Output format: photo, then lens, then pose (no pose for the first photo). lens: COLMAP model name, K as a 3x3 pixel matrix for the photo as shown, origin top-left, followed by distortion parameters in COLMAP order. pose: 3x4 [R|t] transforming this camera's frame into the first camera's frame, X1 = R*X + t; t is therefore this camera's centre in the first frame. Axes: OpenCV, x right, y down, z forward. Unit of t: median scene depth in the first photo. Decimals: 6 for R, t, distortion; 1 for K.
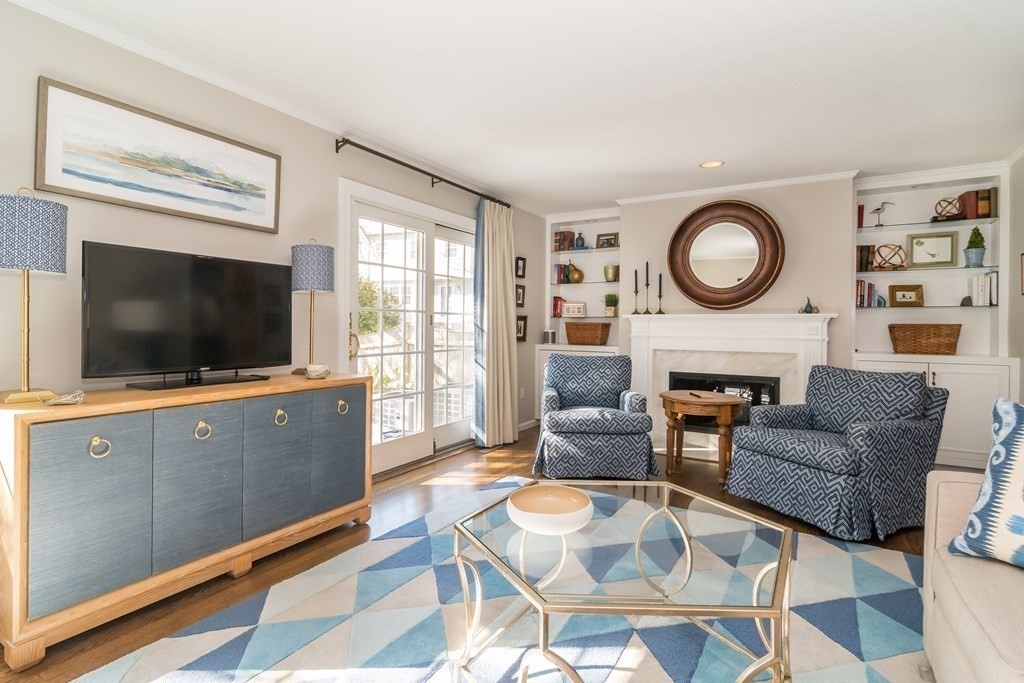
lens RADIAL K [[503.2, 0, 512.6], [0, 503.2, 334.3], [0, 0, 1]] dist [0.000750, -0.000262]
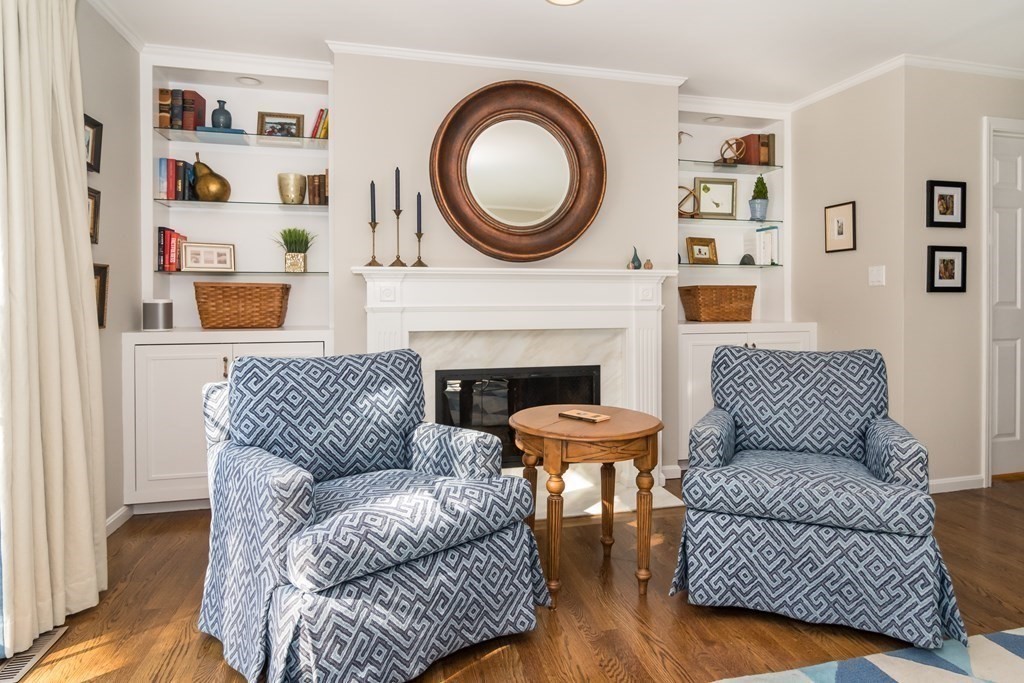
lens RADIAL K [[572.6, 0, 506.7], [0, 572.6, 301.1], [0, 0, 1]] dist [-0.004523, 0.001933]
pose [[0.699125, -0.013646, 0.714869, -0.100591], [0.018790, 0.999823, 0.000709, -0.002083], [-0.714753, 0.012937, 0.699258, 0.578524]]
